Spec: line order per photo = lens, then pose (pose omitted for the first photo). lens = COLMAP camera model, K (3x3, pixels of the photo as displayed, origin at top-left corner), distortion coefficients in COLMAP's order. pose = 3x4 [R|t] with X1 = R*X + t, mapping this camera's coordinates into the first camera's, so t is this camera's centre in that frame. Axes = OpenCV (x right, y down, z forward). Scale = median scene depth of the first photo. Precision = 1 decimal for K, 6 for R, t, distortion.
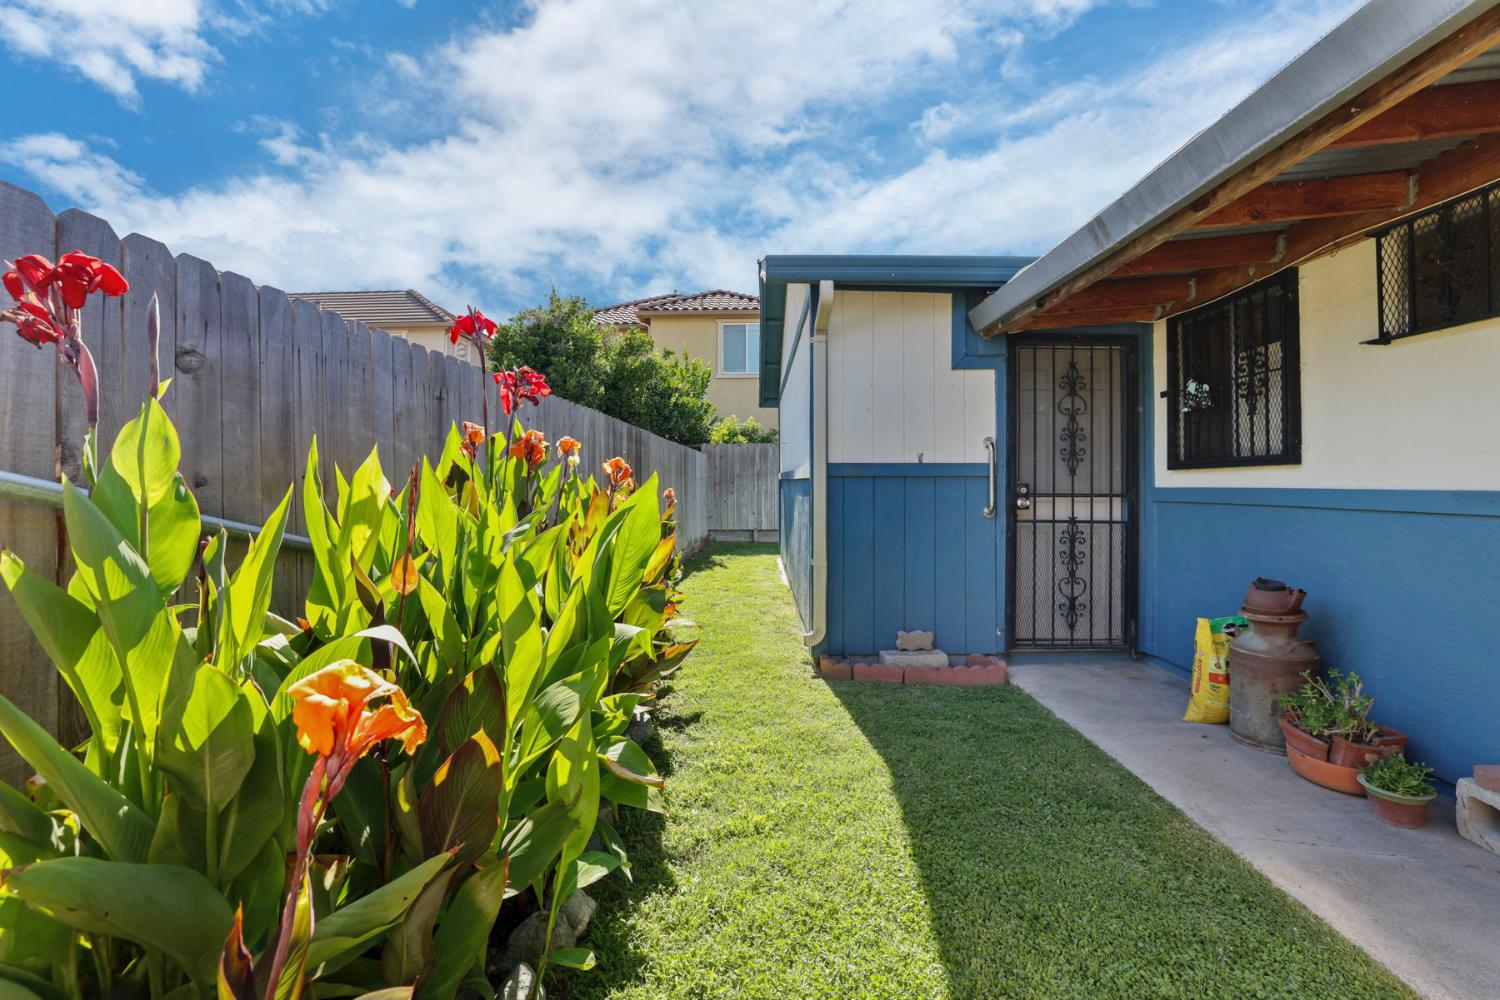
lens RADIAL K [[653.5, 0, 750.9], [0, 653.5, 490.2], [0, 0, 1]] dist [-0.038937, 0.011365]
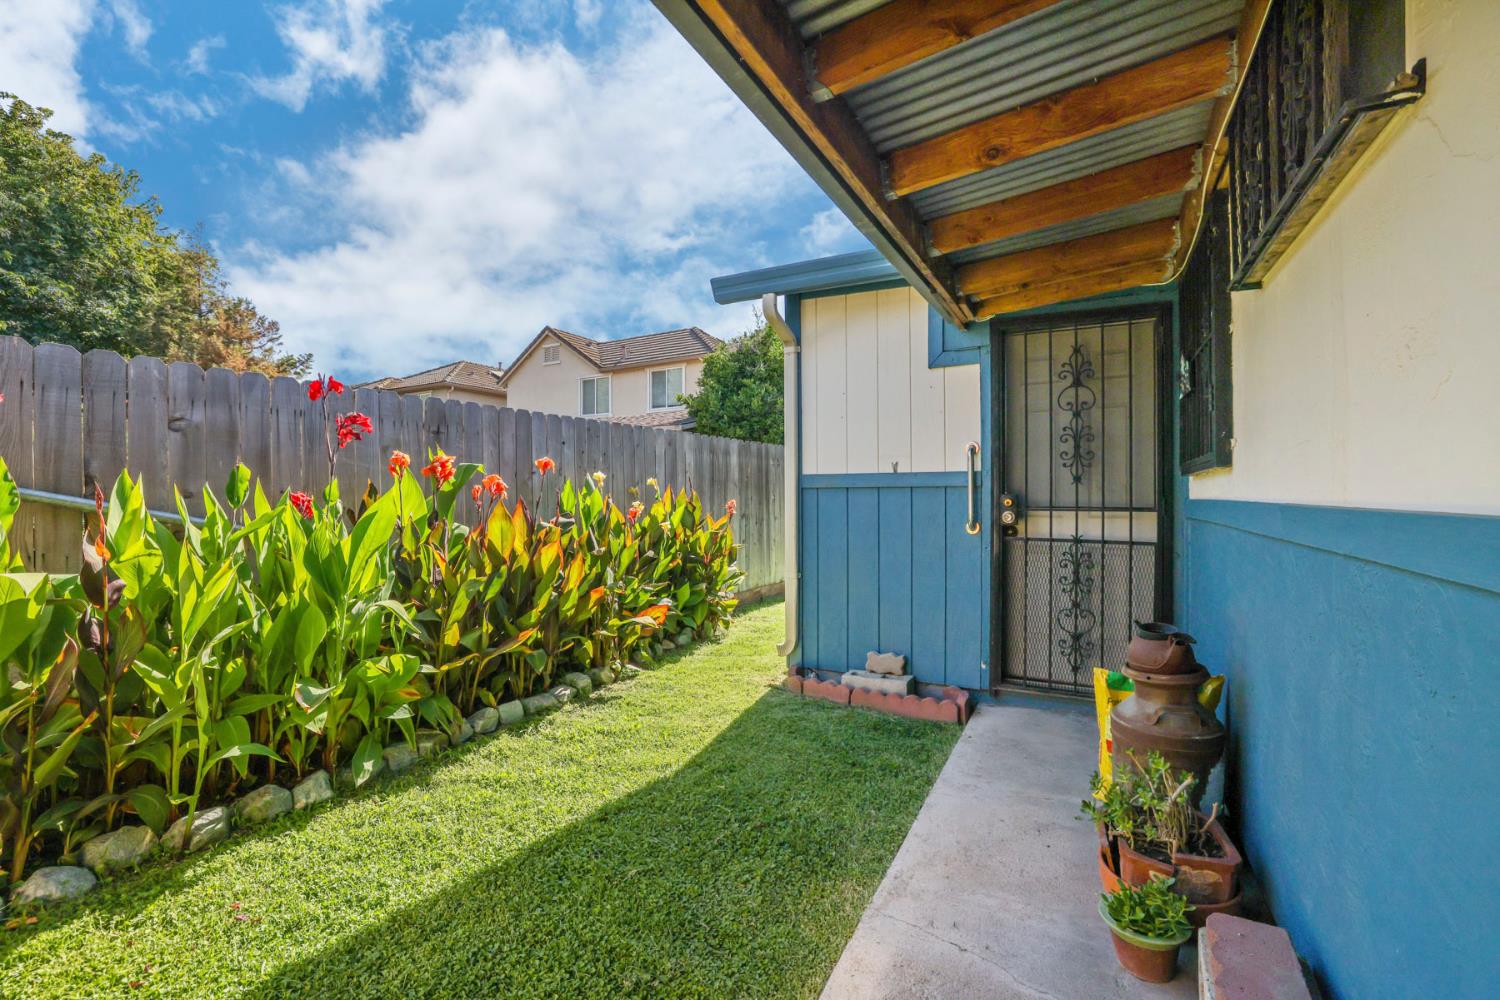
lens RADIAL K [[653.5, 0, 751.7], [0, 653.5, 505.0], [0, 0, 1]] dist [-0.038937, 0.011365]
pose [[0.882023, 0.004859, -0.471182, 0.520845], [-0.002627, 0.999982, 0.005394, 0.000073], [0.471199, -0.003519, 0.882020, 0.087764]]
